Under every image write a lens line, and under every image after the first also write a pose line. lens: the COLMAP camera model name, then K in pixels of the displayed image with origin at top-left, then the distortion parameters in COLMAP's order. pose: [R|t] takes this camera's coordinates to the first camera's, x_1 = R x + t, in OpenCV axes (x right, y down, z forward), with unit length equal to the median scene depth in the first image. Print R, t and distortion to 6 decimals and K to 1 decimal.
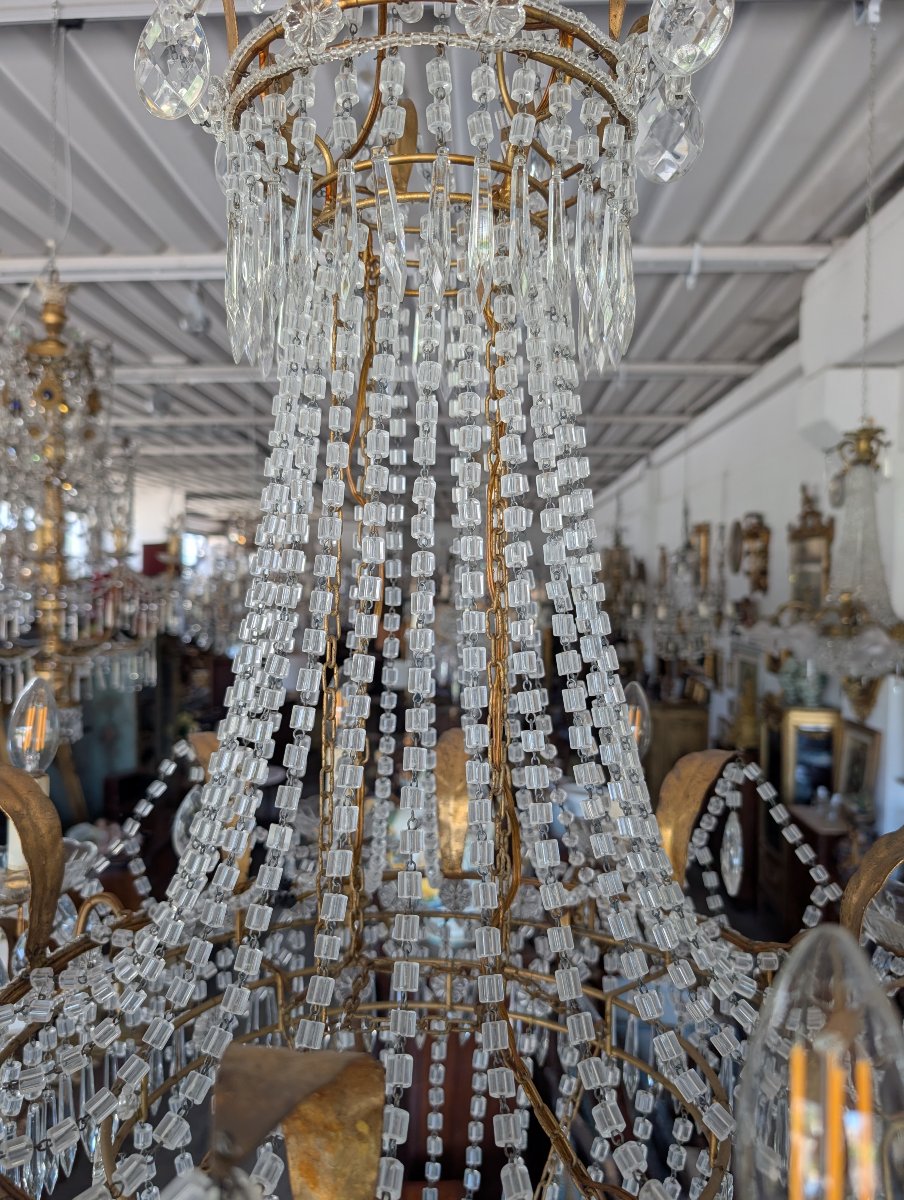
lens RADIAL K [[877.7, 0, 435.9], [0, 877.7, 610.4], [0, 0, 1]] dist [-0.024861, 0.013742]
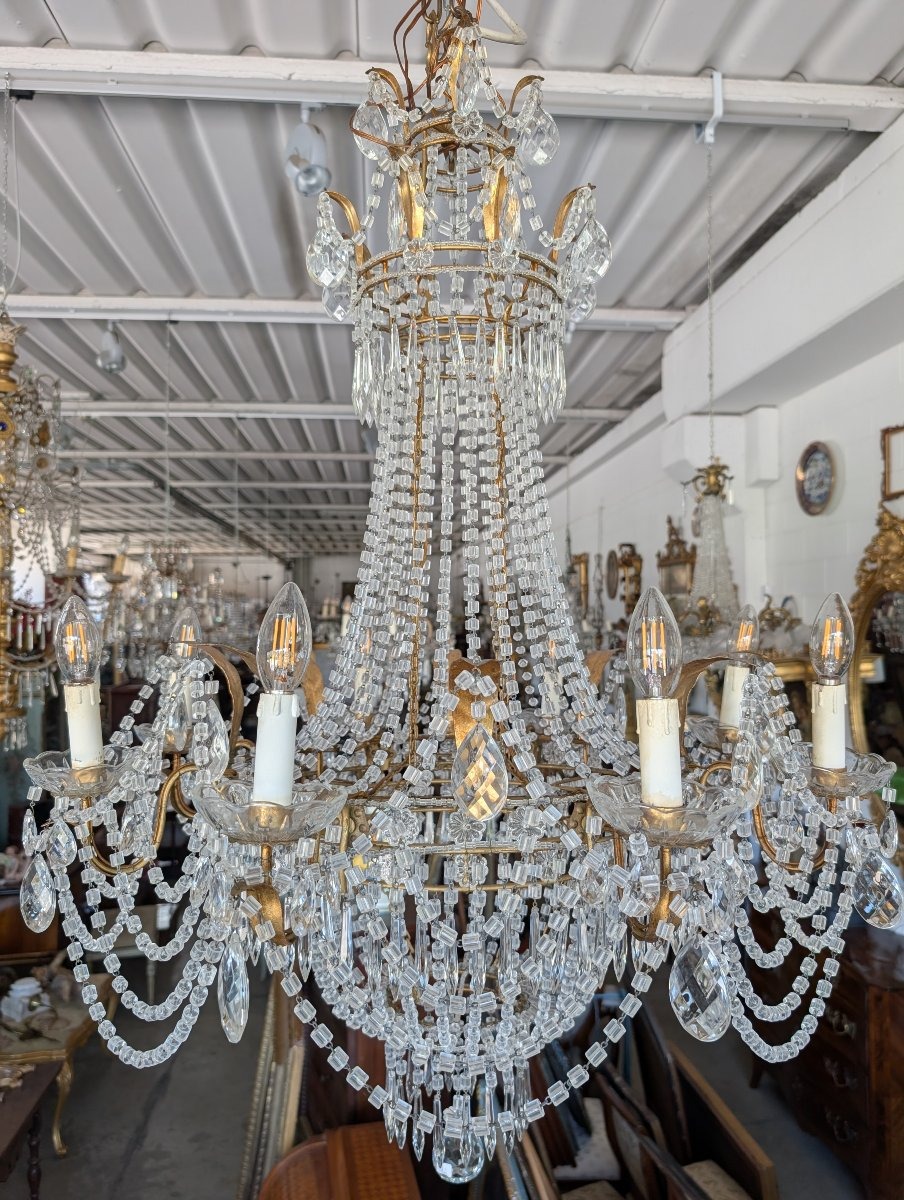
lens RADIAL K [[859.9, 0, 454.7], [0, 859.9, 594.4], [0, 0, 1]] dist [0.000359, -0.003110]
pose [[0.988941, -0.010960, 0.147902, -0.027296], [0.019410, 0.998253, -0.055810, 0.018821], [-0.147032, 0.058064, 0.987426, -0.074491]]
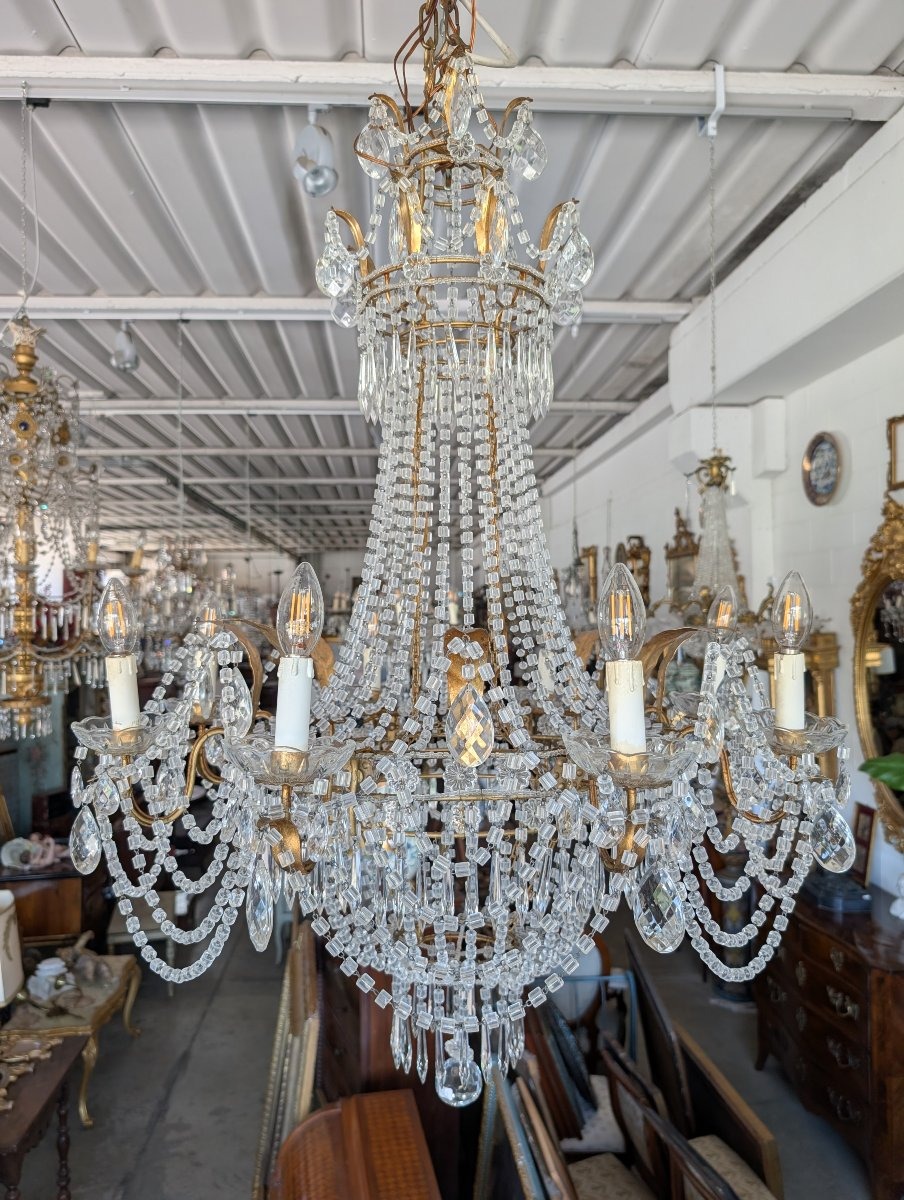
lens RADIAL K [[858.6, 0, 441.7], [0, 858.6, 602.6], [0, 0, 1]] dist [-0.000486, -0.000789]
pose [[0.992468, -0.018940, 0.121028, -0.027181], [0.023977, 0.998900, -0.040296, 0.022415], [-0.120132, 0.042894, 0.991831, -0.090925]]
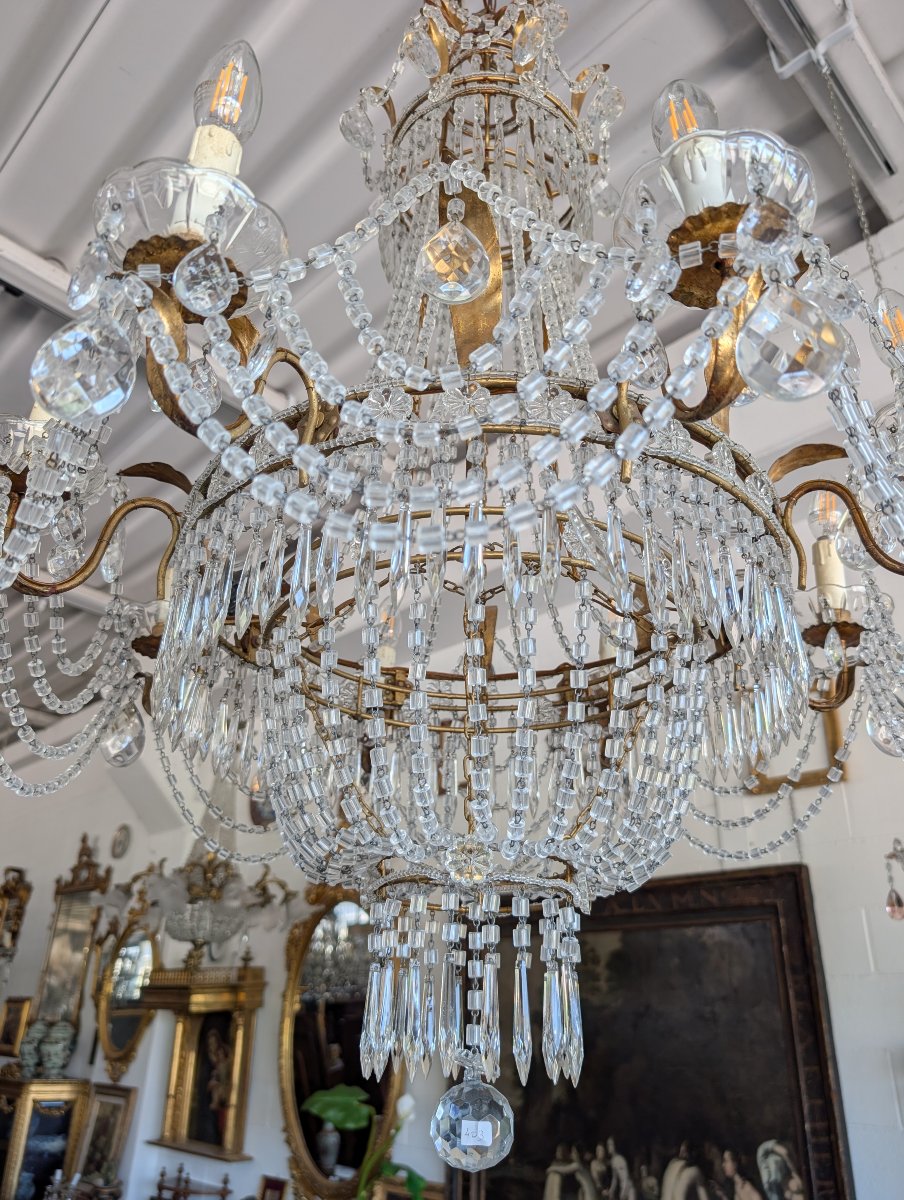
lens RADIAL K [[872.3, 0, 452.0], [0, 872.3, 600.0], [0, 0, 1]] dist [-0.001729, -0.008853]
pose [[0.660469, 0.342297, 0.668292, -0.095027], [-0.000236, 0.890137, -0.455693, 0.110114], [-0.750853, 0.300813, 0.587989, 0.018454]]
